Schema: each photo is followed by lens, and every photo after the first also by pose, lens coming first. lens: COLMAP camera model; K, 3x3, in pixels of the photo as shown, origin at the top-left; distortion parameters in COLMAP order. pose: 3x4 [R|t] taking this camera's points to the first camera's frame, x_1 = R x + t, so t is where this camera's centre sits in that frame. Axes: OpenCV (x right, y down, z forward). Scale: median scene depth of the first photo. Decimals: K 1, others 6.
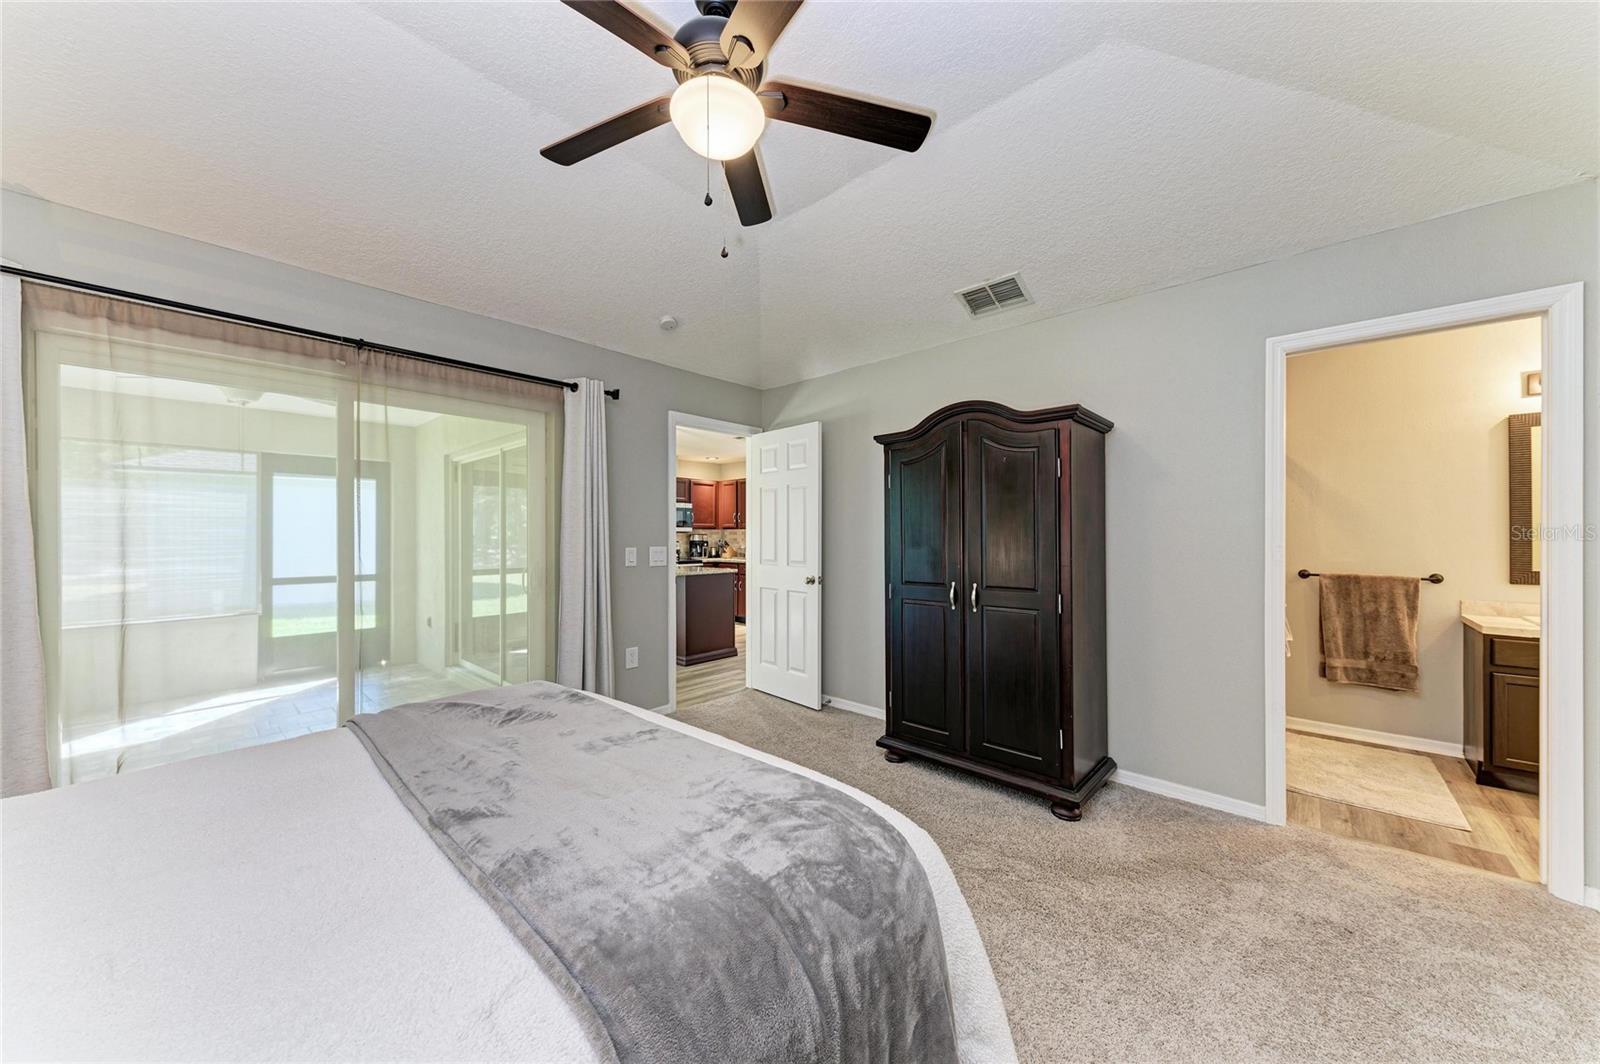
lens RADIAL K [[535.6, 0, 800.0], [0, 535.6, 532.0], [0, 0, 1]] dist [0.000357, -0.000001]
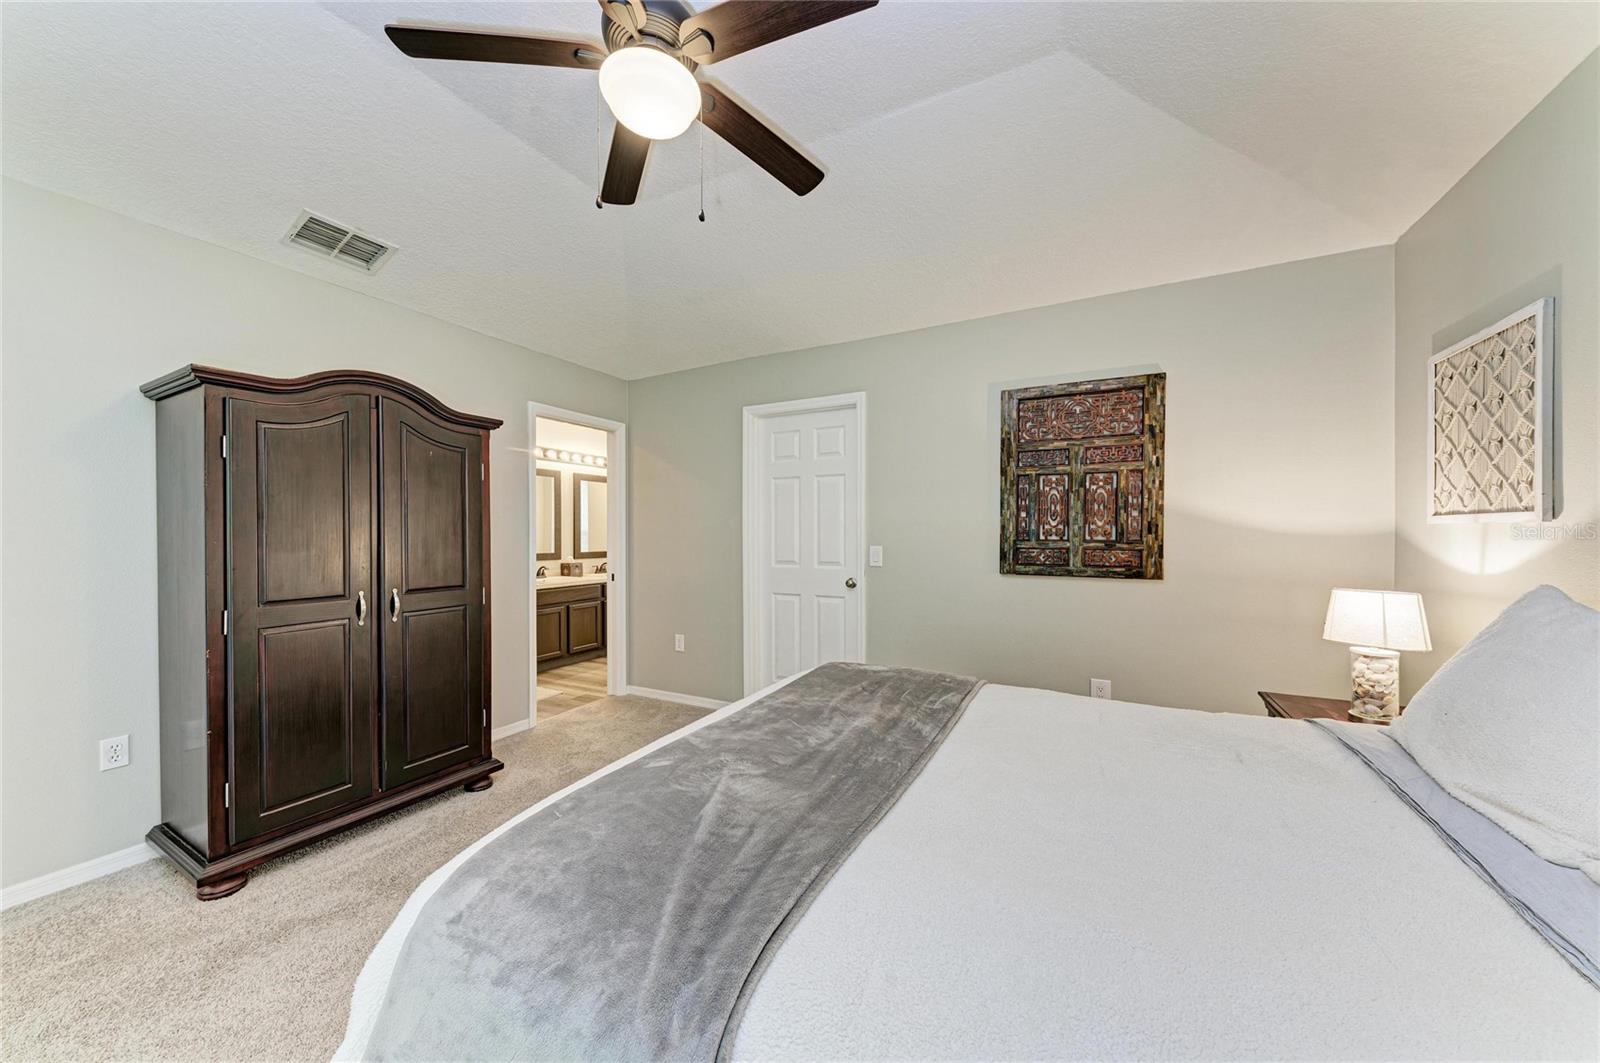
lens RADIAL K [[535.6, 0, 800.0], [0, 535.6, 531.5], [0, 0, 1]] dist [0.000357, -0.000001]
pose [[-0.222647, 0.003745, 0.974892, -0.710539], [-0.005650, 0.999971, -0.005132, 0.003200], [-0.974883, -0.006651, -0.222620, 0.588416]]
